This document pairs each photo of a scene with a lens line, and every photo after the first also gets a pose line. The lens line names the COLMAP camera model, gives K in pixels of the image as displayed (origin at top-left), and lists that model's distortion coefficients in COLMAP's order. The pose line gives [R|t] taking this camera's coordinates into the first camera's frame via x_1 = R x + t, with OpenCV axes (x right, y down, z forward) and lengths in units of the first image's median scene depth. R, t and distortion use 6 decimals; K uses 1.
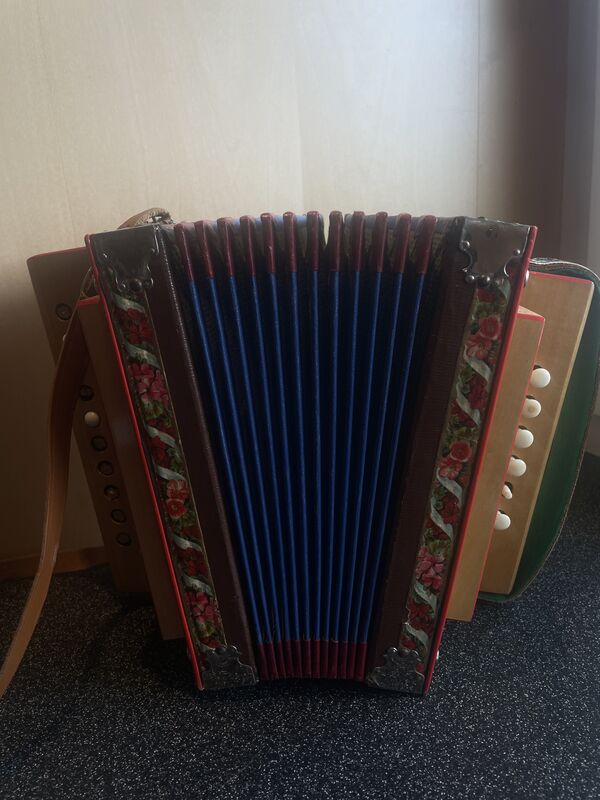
lens RADIAL K [[606.2, 0, 300.0], [0, 606.2, 400.0], [0, 0, 1]] dist [0.029517, -0.009852]
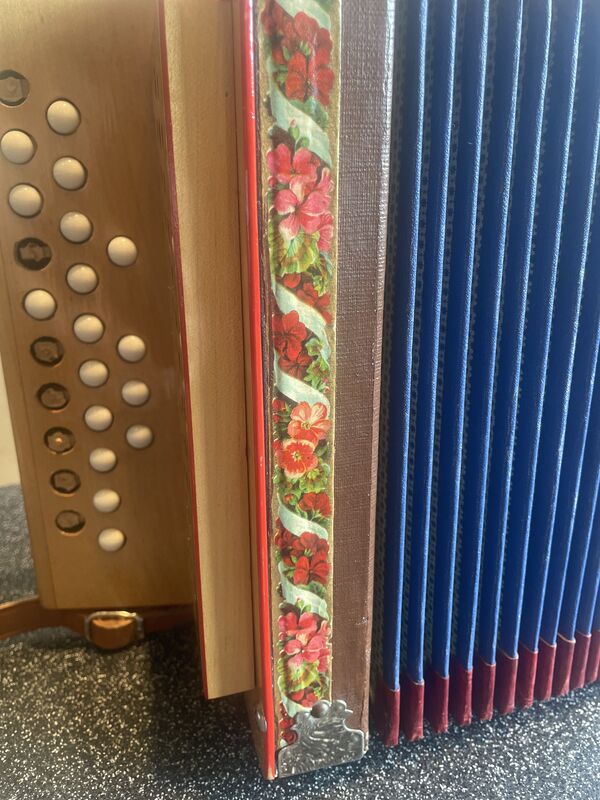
lens RADIAL K [[606.2, 0, 300.0], [0, 606.2, 400.0], [0, 0, 1]] dist [0.029517, -0.009852]
pose [[0.944729, 0.055354, 0.323146, -0.372109], [-0.063676, 0.997854, 0.015231, 0.119513], [-0.321609, -0.034966, 0.946227, 0.503745]]
